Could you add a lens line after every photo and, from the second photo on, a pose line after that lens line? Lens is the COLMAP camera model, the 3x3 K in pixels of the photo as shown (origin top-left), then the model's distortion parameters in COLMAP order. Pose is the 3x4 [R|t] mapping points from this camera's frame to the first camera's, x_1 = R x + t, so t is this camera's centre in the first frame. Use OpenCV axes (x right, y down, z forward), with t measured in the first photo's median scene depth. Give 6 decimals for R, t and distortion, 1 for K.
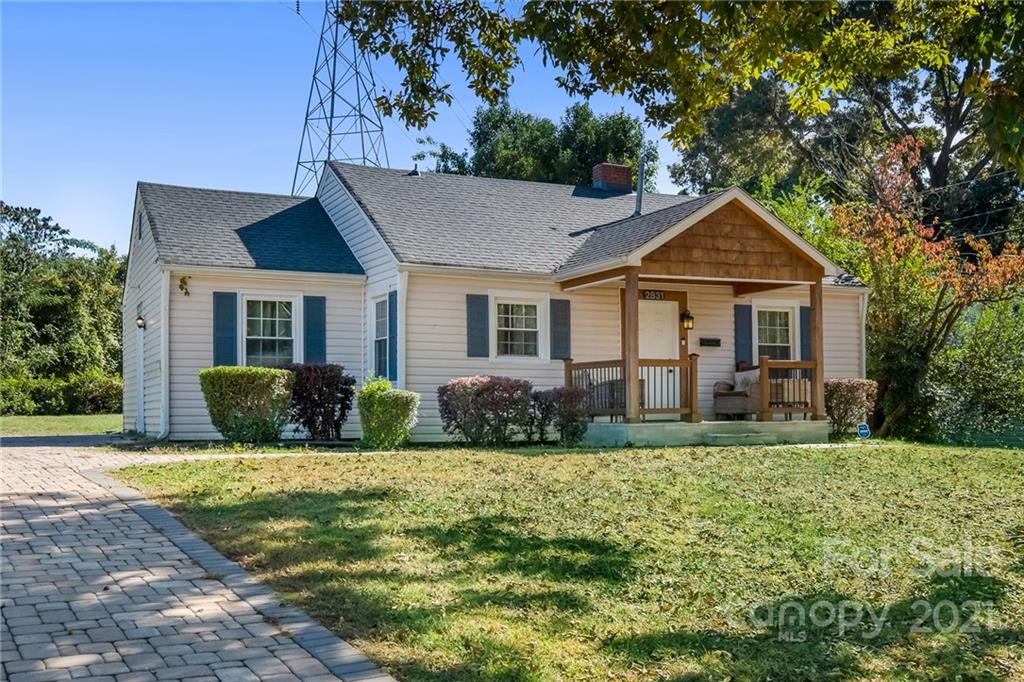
lens RADIAL K [[1022.8, 0, 524.7], [0, 1022.8, 376.0], [0, 0, 1]] dist [-0.005777, 0.000000]
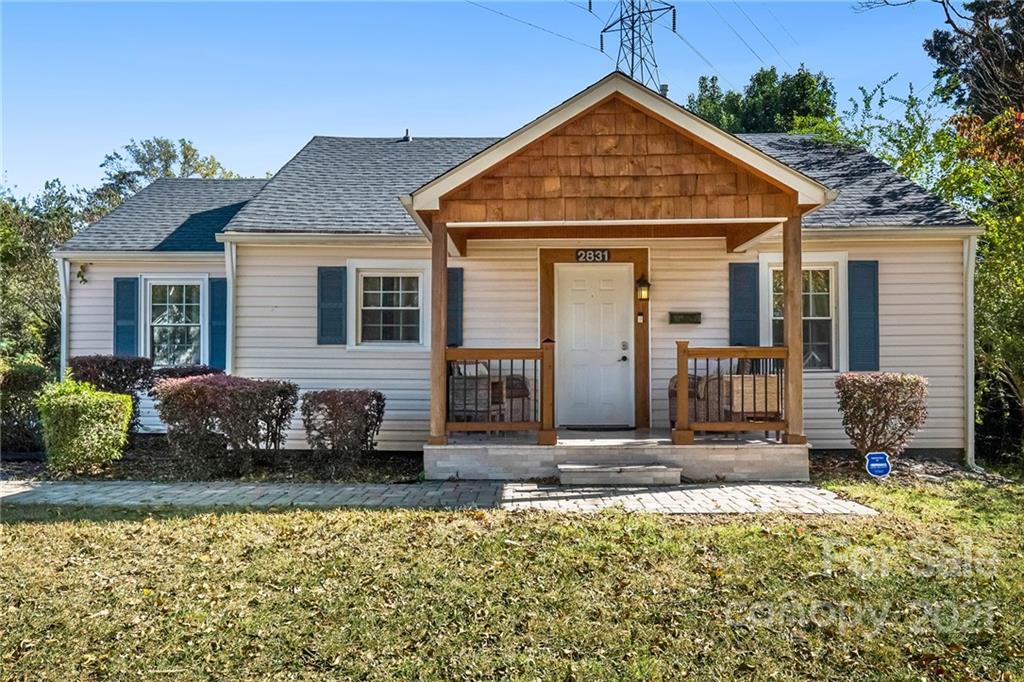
lens RADIAL K [[768.0, 0, 509.6], [0, 768.0, 344.4], [0, 0, 1]] dist [-0.008700, 0.001972]
pose [[0.896971, -0.007118, -0.442032, 0.336190], [0.008678, 0.999961, 0.001506, -0.017788], [0.442005, -0.005187, 0.896998, 0.511018]]
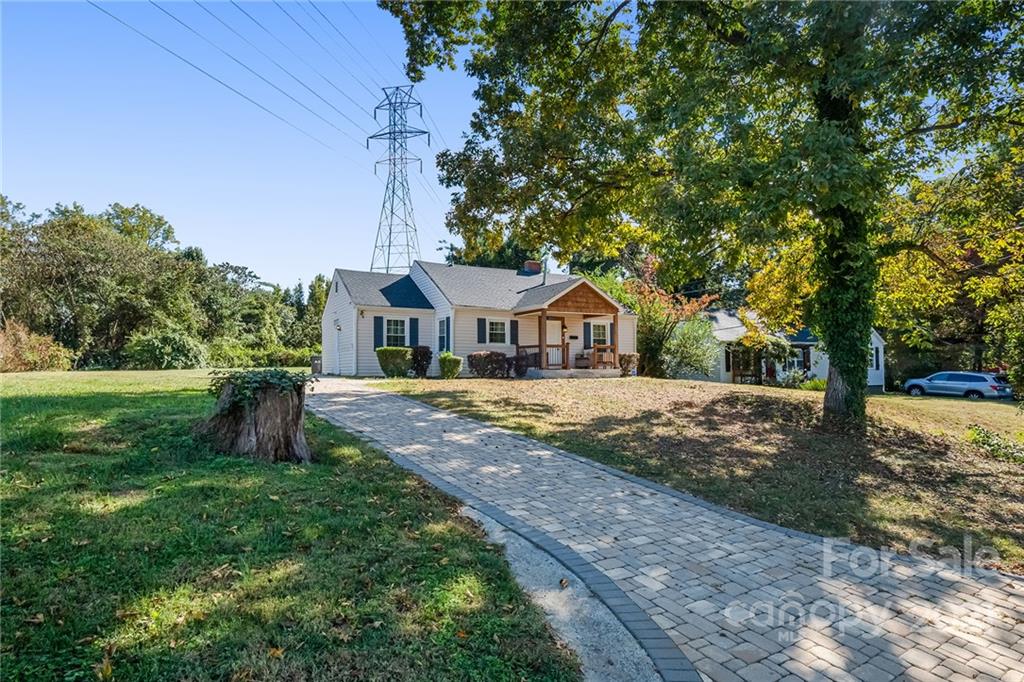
lens RADIAL K [[526.0, 0, 511.9], [0, 526.0, 343.4], [0, 0, 1]] dist [0.002581, 0.000004]
pose [[0.997678, 0.005150, 0.067910, -0.058358], [-0.004397, 0.999927, -0.011240, -0.004018], [-0.067963, 0.010915, 0.997628, -0.277880]]
